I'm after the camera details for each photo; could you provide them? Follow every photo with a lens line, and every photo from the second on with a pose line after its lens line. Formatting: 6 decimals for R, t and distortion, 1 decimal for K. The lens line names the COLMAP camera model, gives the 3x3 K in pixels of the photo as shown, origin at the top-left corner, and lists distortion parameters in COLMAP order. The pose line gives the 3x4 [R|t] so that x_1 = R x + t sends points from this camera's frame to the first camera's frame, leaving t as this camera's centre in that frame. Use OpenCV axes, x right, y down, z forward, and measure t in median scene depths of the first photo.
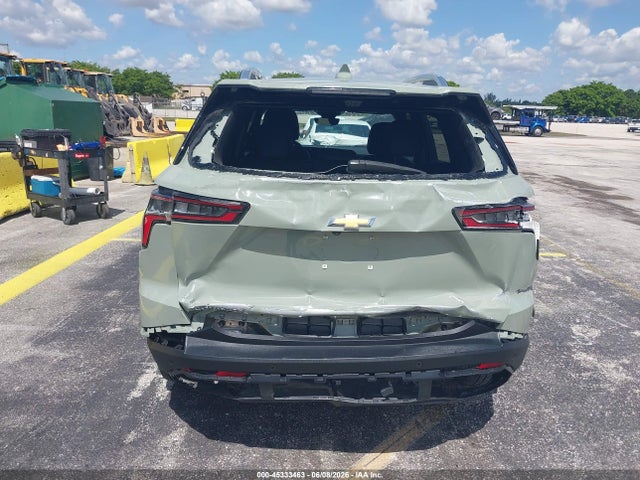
lens RADIAL K [[504.9, 0, 322.8], [0, 504.9, 240.3], [0, 0, 1]] dist [0.003482, -0.000909]
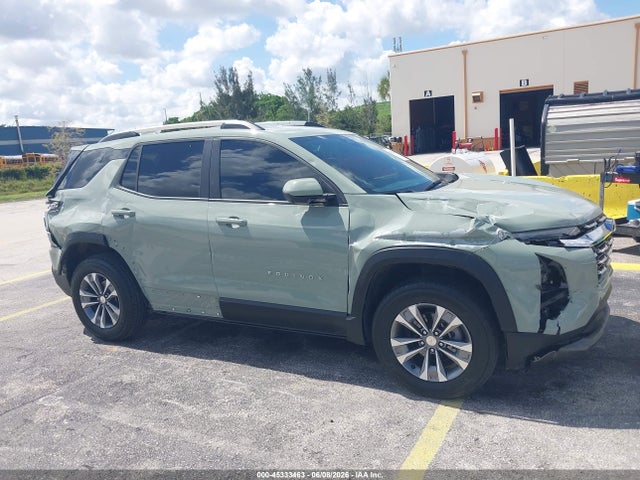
lens RADIAL K [[504.9, 0, 322.2], [0, 504.9, 236.1], [0, 0, 1]] dist [0.003482, -0.000909]
pose [[-0.466516, 0.166545, -0.868692, 1.464469], [-0.169142, 0.947192, 0.272430, -0.592933], [0.868190, 0.274026, -0.413710, 2.451822]]
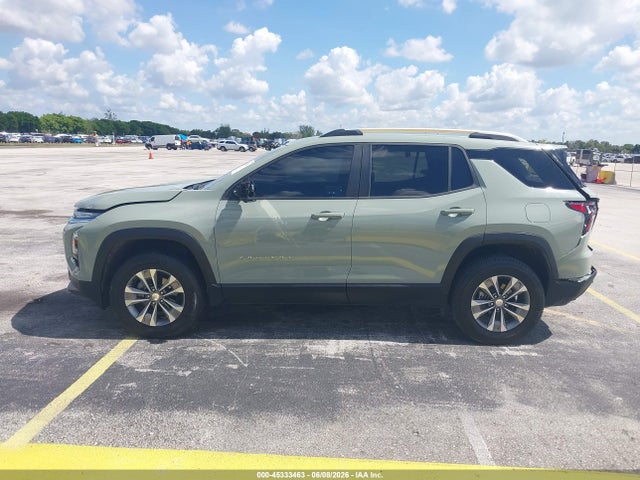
lens RADIAL K [[504.9, 0, 315.2], [0, 504.9, 255.8], [0, 0, 1]] dist [0.003482, -0.000909]
pose [[0.036988, -0.248781, 0.967853, -1.926671], [0.226057, 0.945493, 0.234395, -0.500398], [-0.973412, 0.210121, 0.091210, 1.579512]]
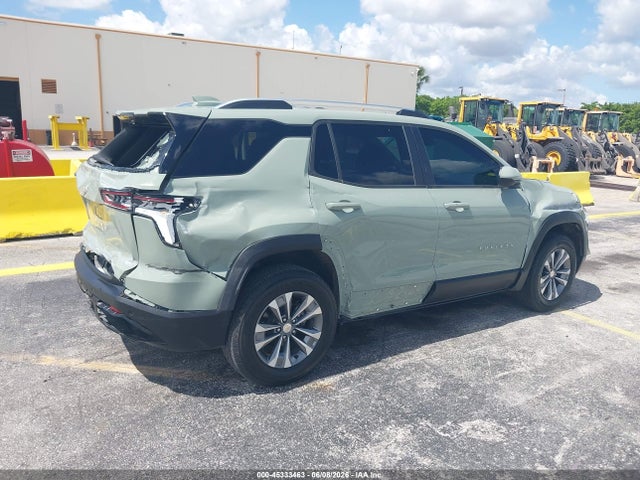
lens RADIAL K [[504.9, 0, 326.2], [0, 504.9, 234.6], [0, 0, 1]] dist [0.003482, -0.000909]
pose [[0.545737, 0.157352, -0.823050, 1.406241], [-0.227888, 0.973061, 0.034926, -0.101013], [0.806374, 0.168503, 0.566894, 0.535823]]
